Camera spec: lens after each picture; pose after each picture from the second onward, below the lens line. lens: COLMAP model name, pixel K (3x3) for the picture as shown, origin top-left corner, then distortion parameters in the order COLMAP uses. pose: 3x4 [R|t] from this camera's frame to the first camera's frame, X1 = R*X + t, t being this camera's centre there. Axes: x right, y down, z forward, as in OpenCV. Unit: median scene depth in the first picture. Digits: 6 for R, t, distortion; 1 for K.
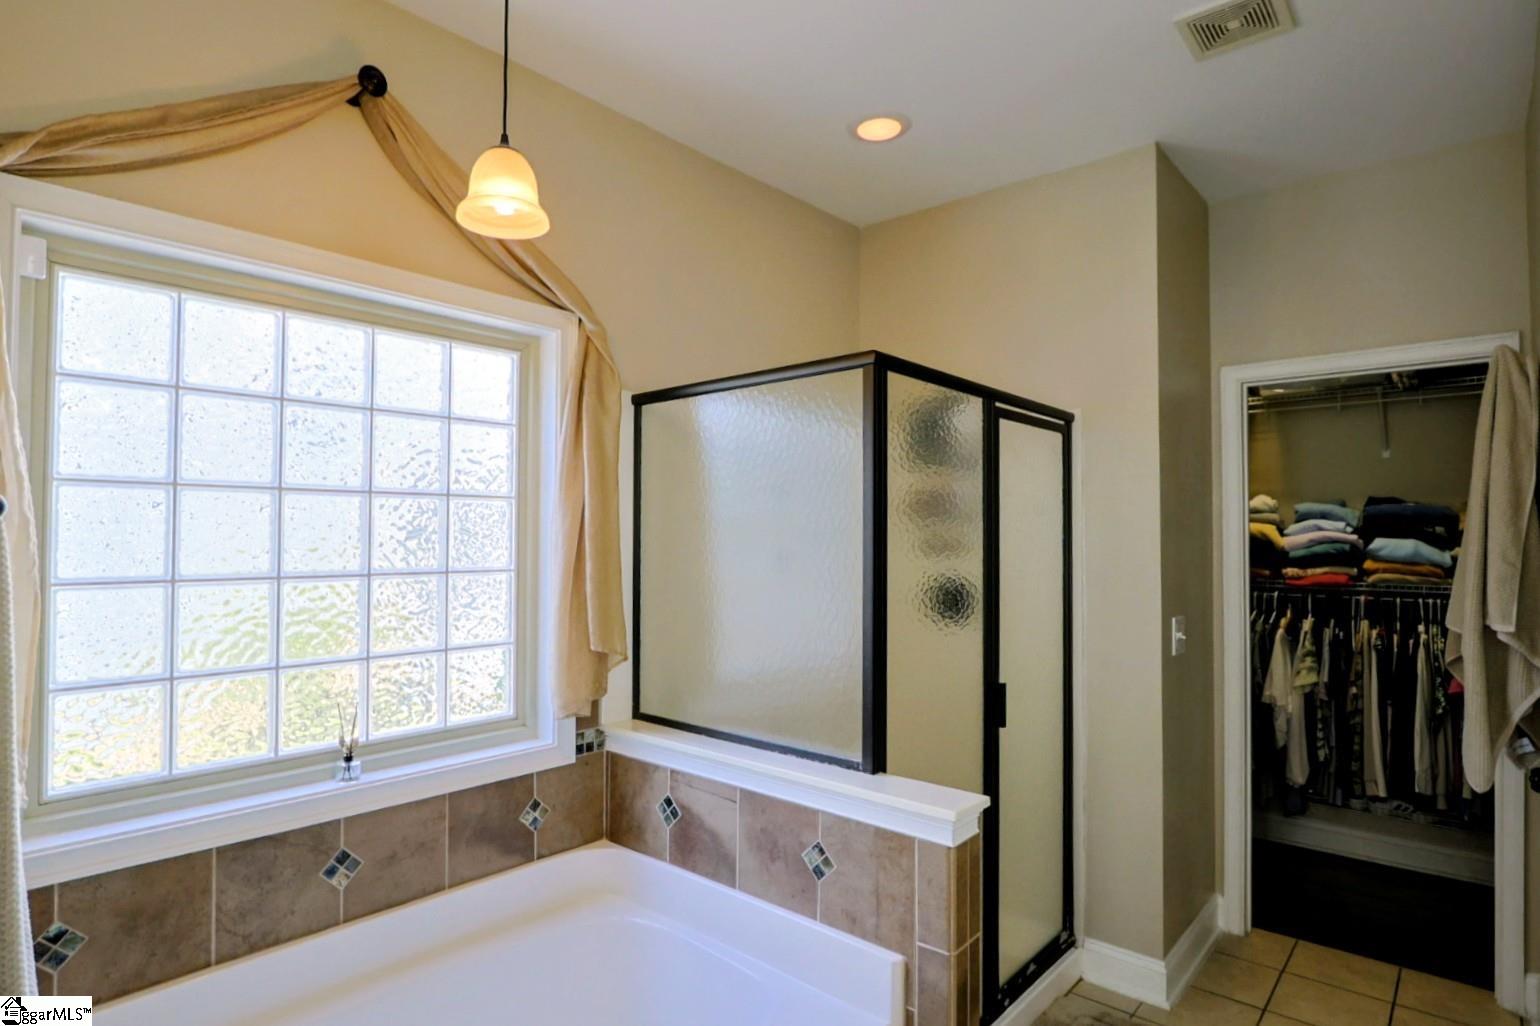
lens RADIAL K [[829.3, 0, 760.7], [0, 829.3, 517.7], [0, 0, 1]] dist [-0.005132, -0.003105]
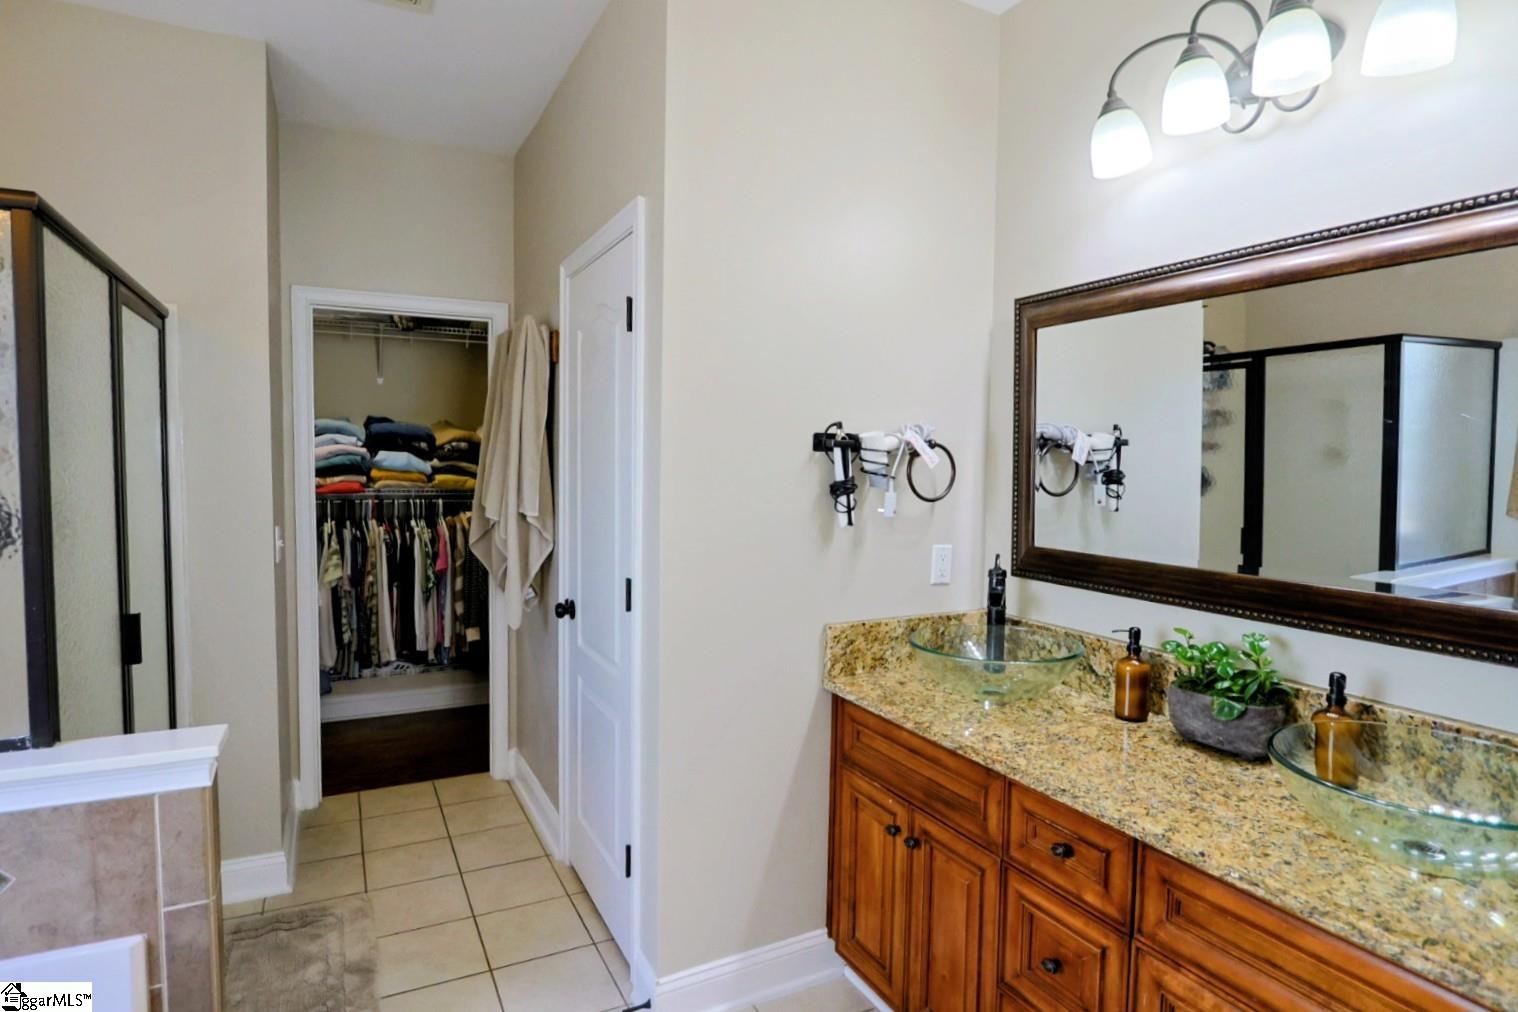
lens RADIAL K [[817.5, 0, 745.6], [0, 817.5, 502.6], [0, 0, 1]] dist [-0.005132, -0.003105]
pose [[0.375562, -0.048293, 0.925538, -0.170505], [-0.032214, 0.997358, 0.065112, 0.005221], [-0.926237, -0.054269, 0.373014, 0.066033]]
